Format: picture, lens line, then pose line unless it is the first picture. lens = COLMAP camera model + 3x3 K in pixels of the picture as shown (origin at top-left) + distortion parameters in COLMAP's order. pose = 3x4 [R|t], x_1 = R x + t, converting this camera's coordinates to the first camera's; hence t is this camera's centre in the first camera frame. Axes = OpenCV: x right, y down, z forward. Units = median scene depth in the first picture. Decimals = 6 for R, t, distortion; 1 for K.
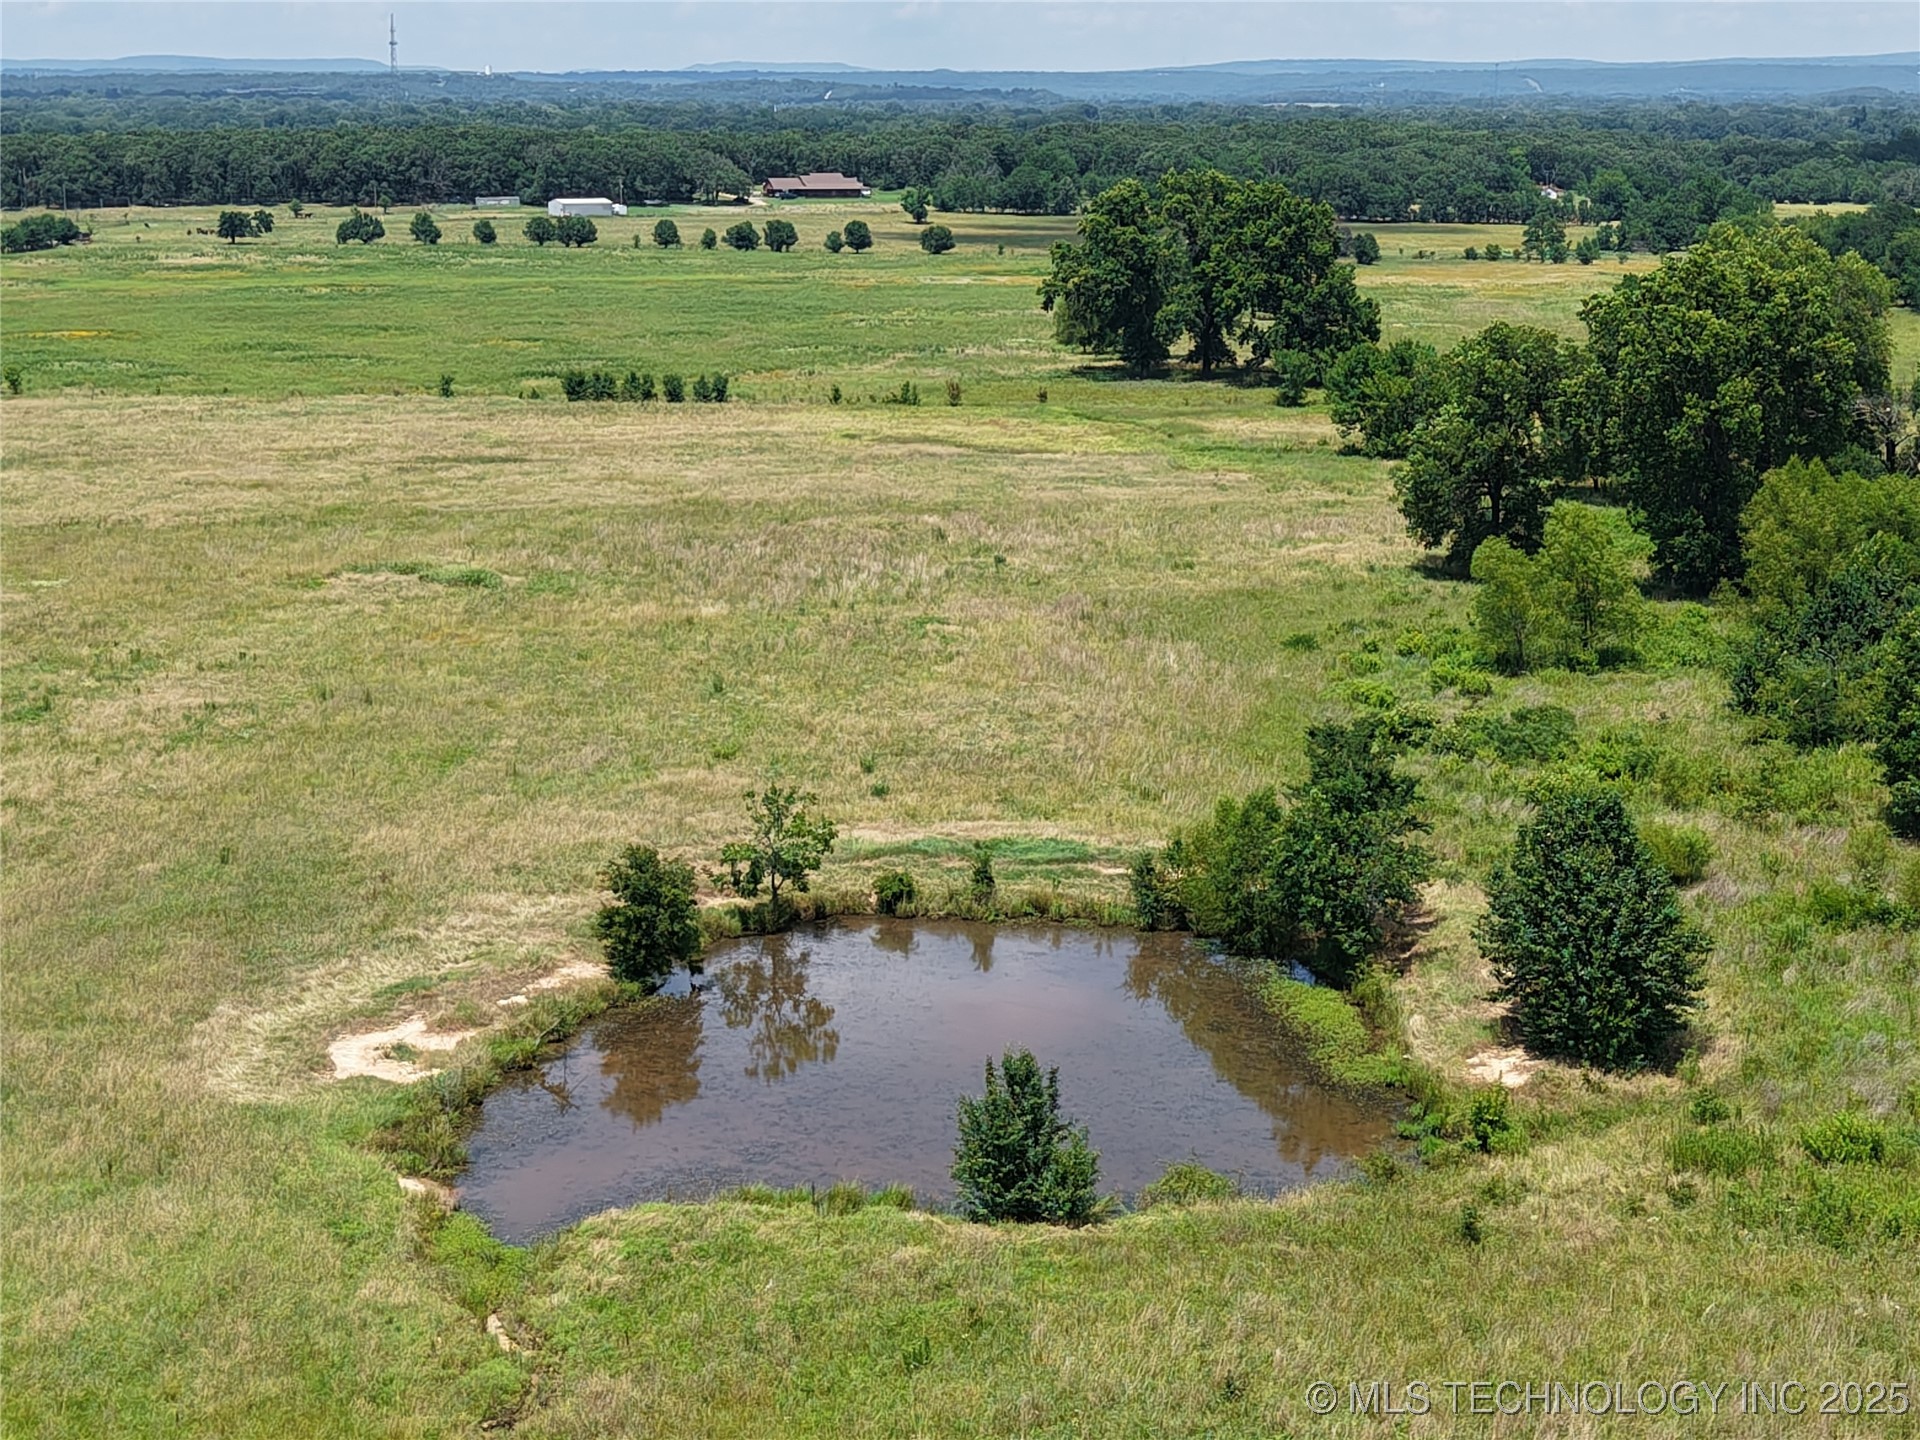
lens RADIAL K [[3338.9, 0, 960.0], [0, 3338.9, 720.0], [0, 0, 1]] dist [0.247562, -0.964645]
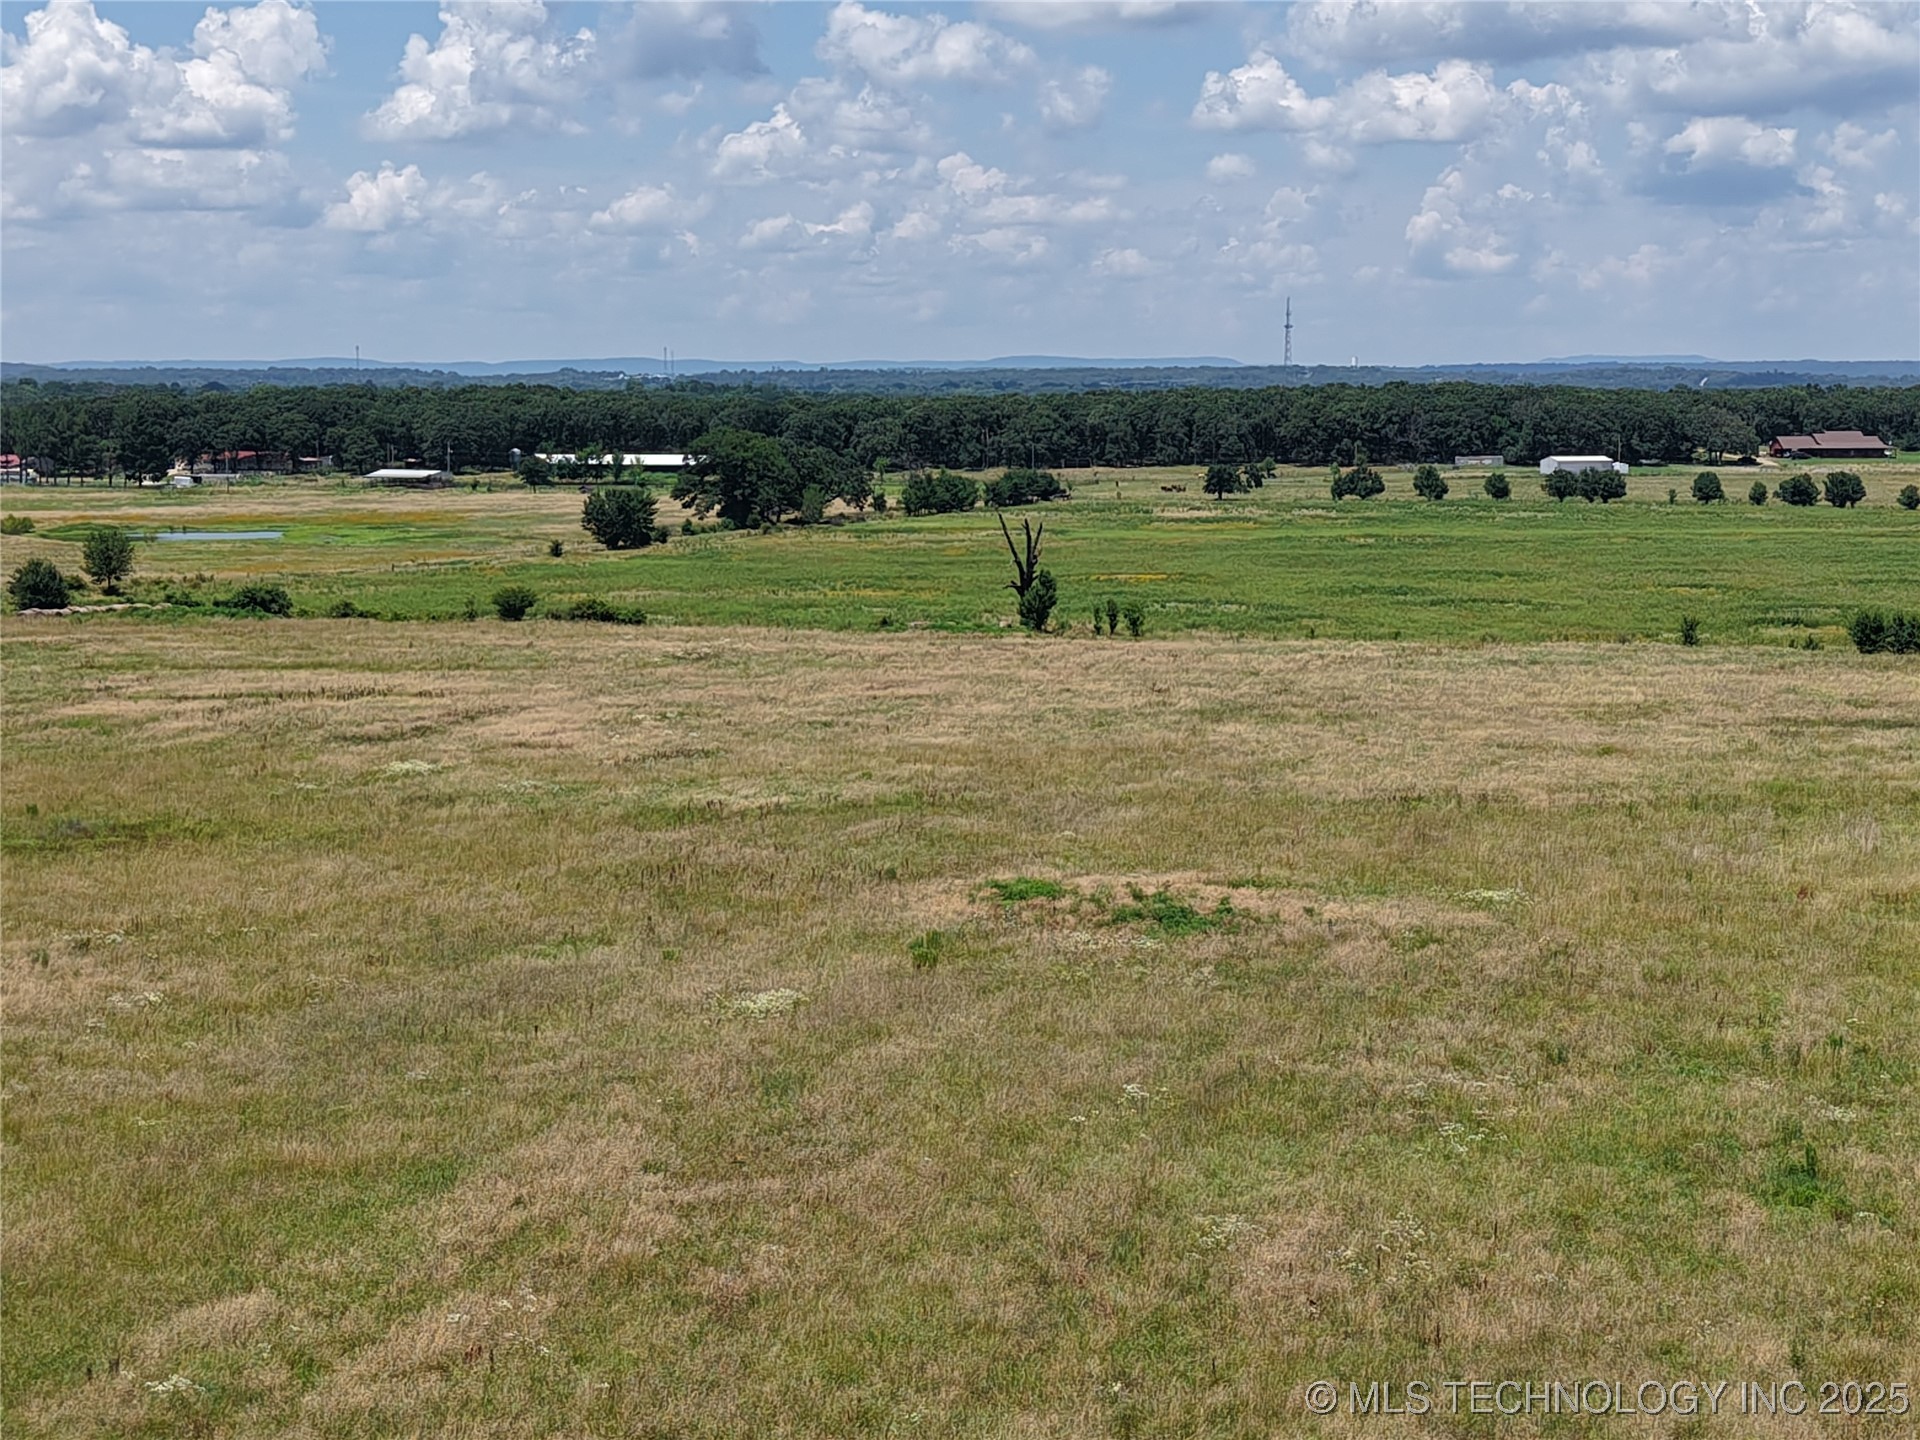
lens RADIAL K [[3338.9, 0, 960.0], [0, 3338.9, 720.0], [0, 0, 1]] dist [0.247562, -0.964645]
pose [[0.969632, 0.024654, -0.243324, -0.054275], [-0.045385, 0.995764, -0.079964, -0.004737], [0.240321, 0.088579, 0.966643, 0.096792]]
